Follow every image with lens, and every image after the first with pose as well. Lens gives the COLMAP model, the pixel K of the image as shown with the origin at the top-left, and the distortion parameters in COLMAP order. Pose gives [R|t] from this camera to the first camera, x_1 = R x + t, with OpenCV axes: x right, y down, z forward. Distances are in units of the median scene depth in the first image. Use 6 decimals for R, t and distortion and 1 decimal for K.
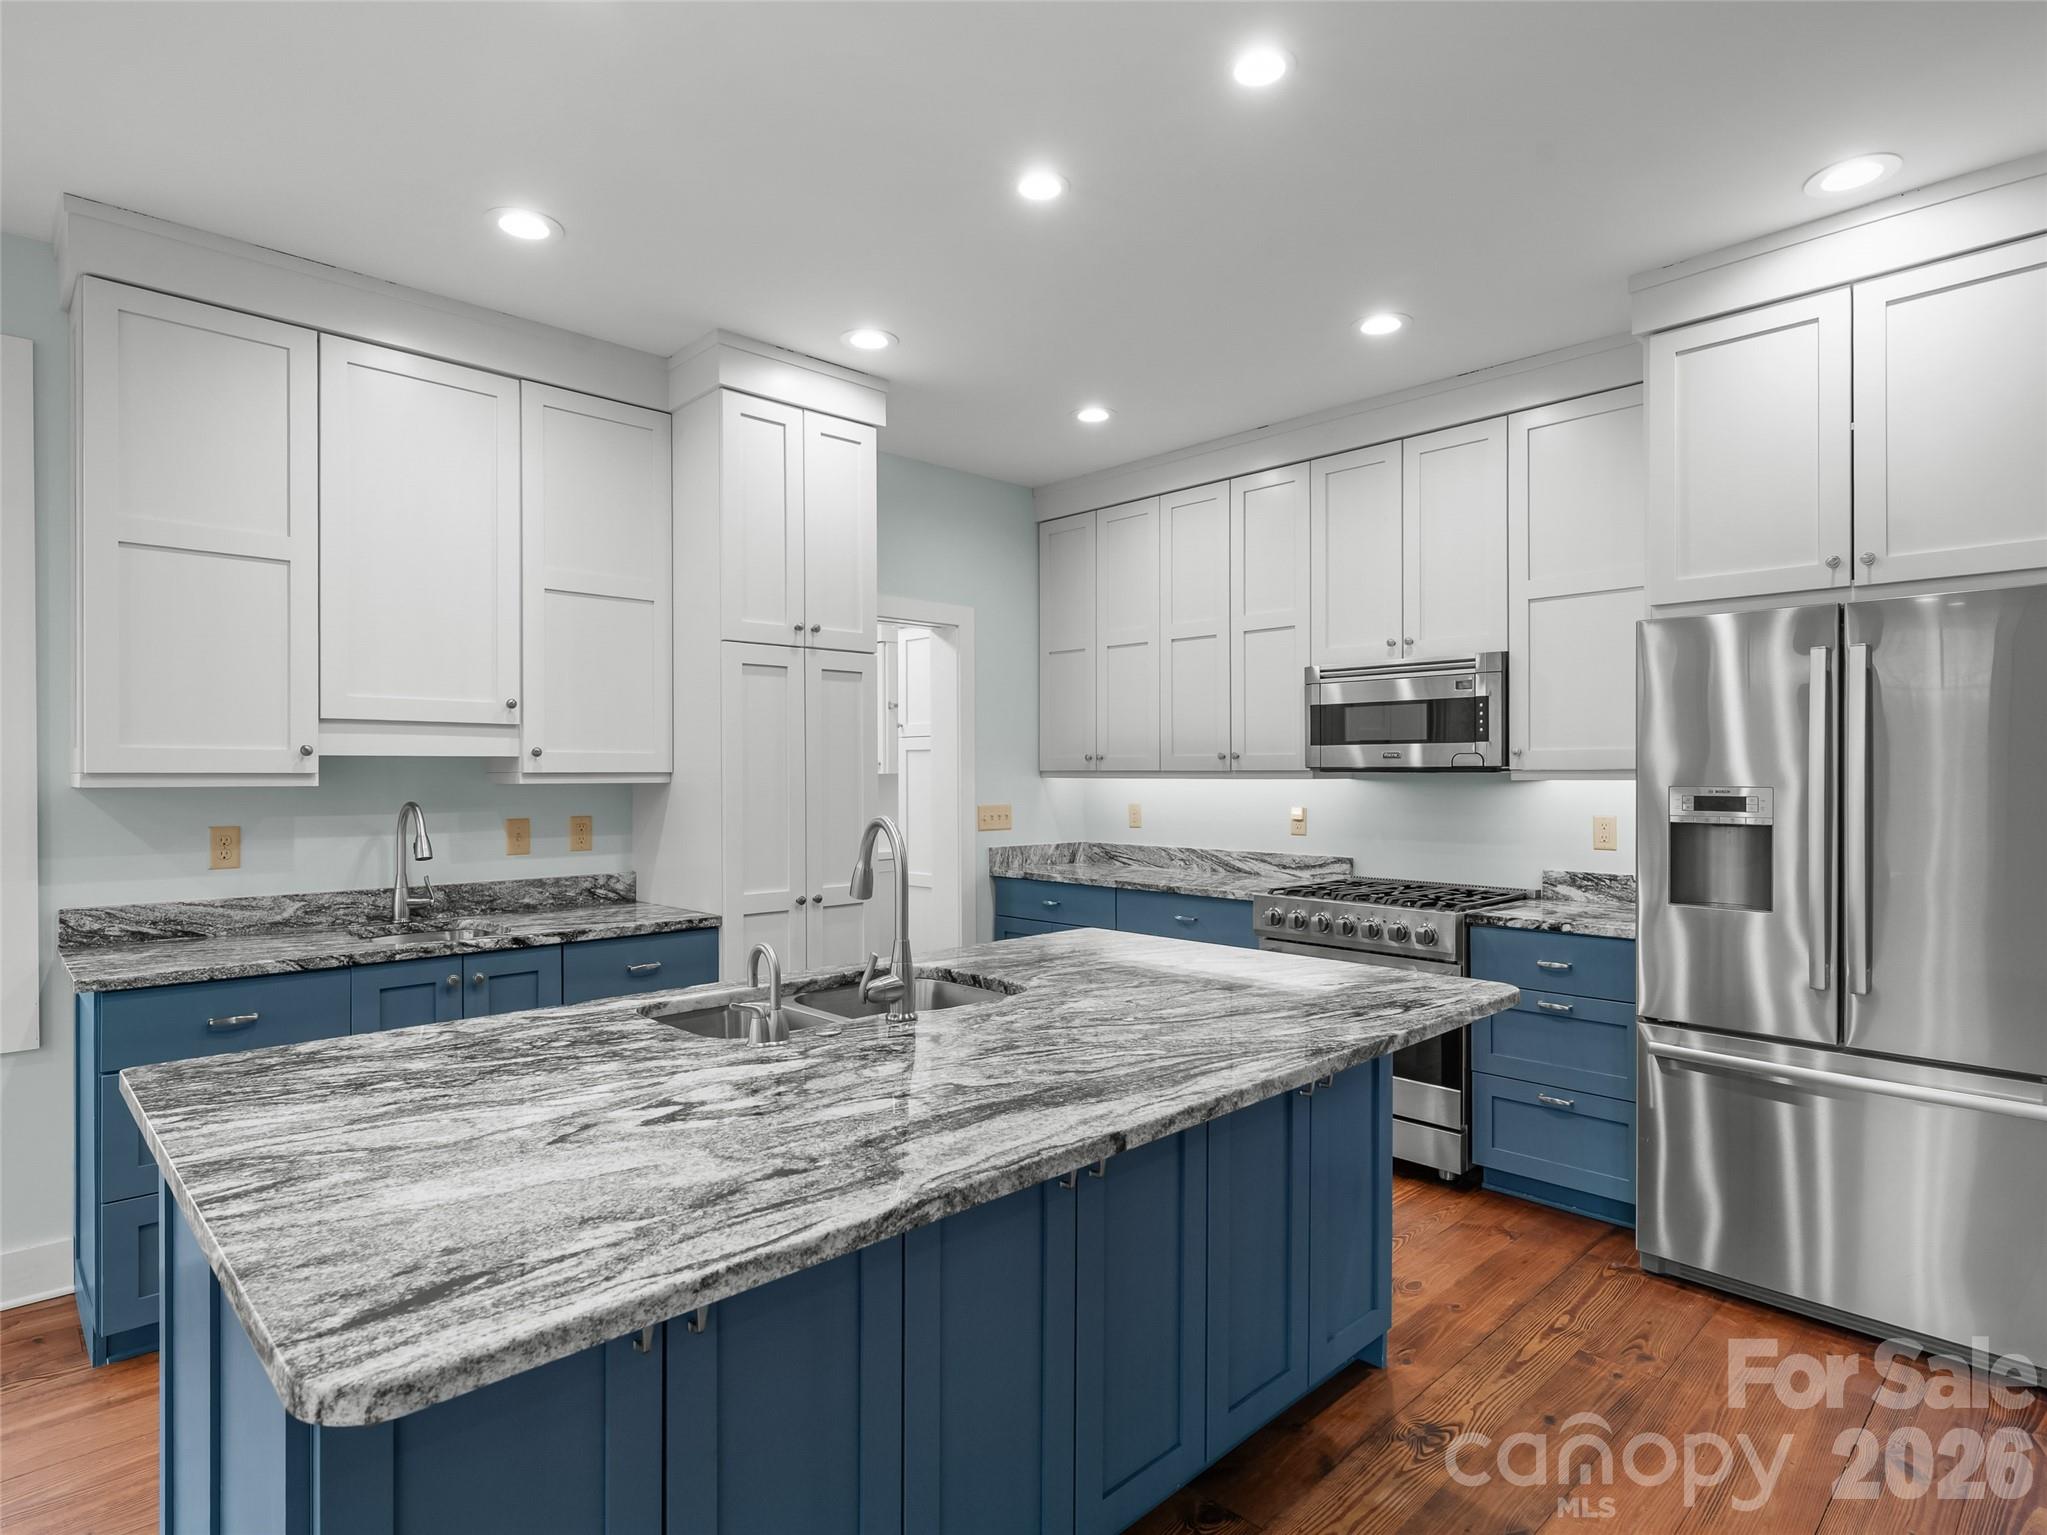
lens RADIAL K [[1092.9, 0, 1001.1], [0, 1092.9, 774.2], [0, 0, 1]] dist [-0.002324, 0.000350]
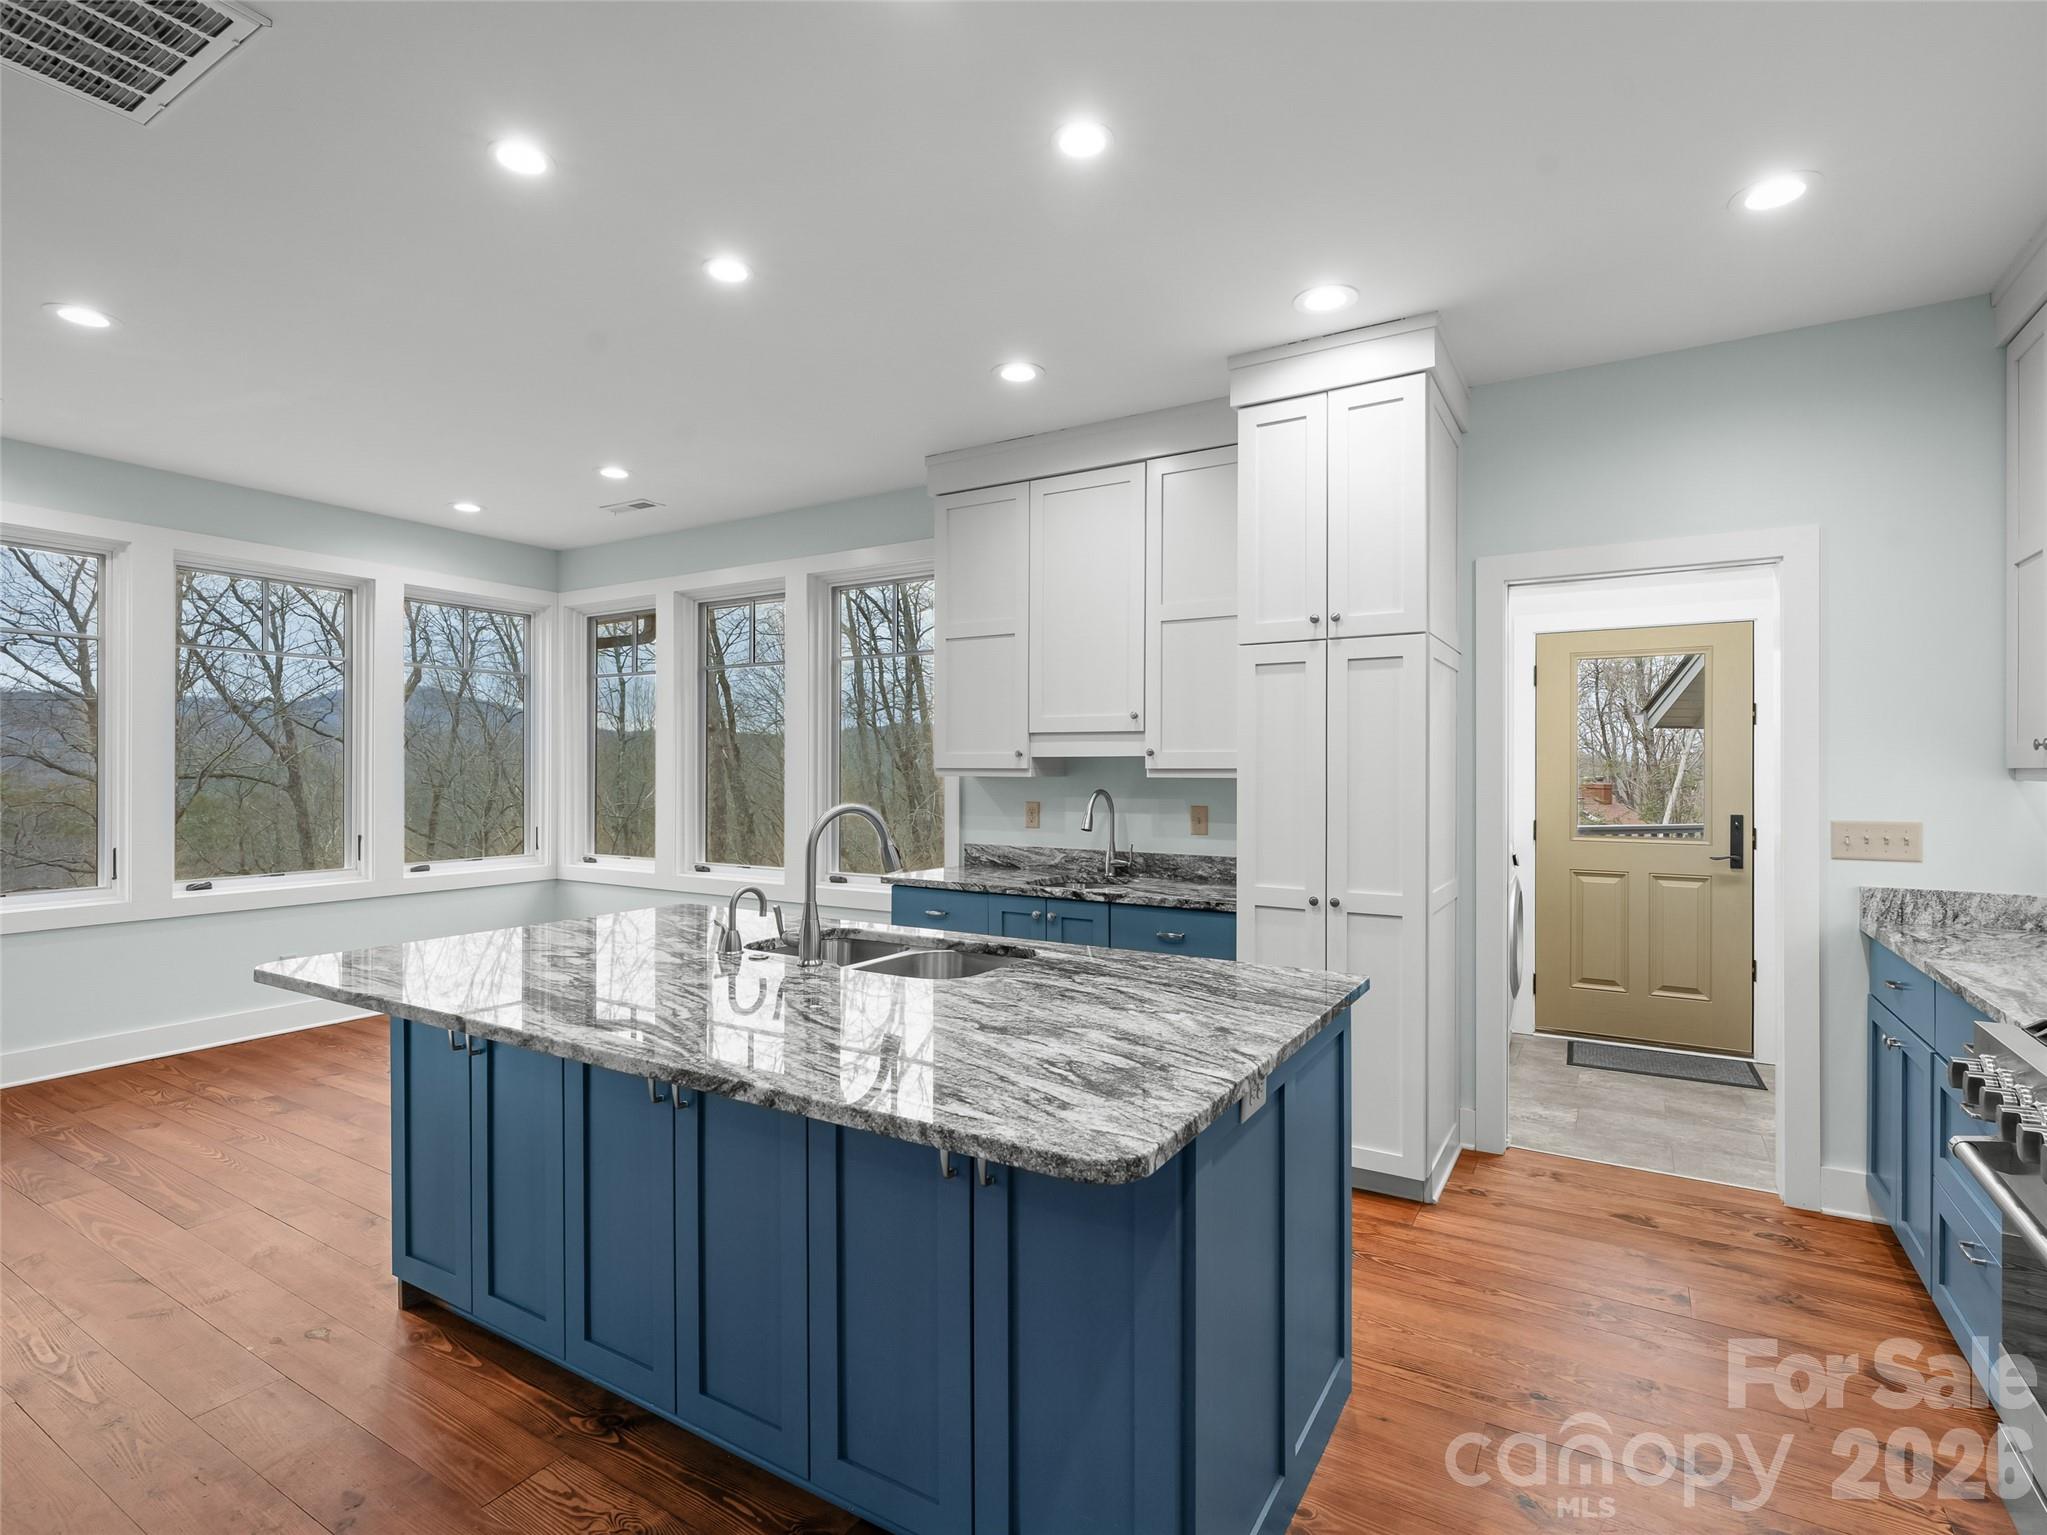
lens RADIAL K [[1007.7, 0, 1025.1], [0, 1007.7, 769.5], [0, 0, 1]] dist [0.000013, 0.000451]
pose [[0.260877, 0.003420, -0.965366, 0.645842], [-0.003342, 0.999991, 0.002639, -0.002930], [0.965366, 0.002537, 0.260886, 0.545972]]
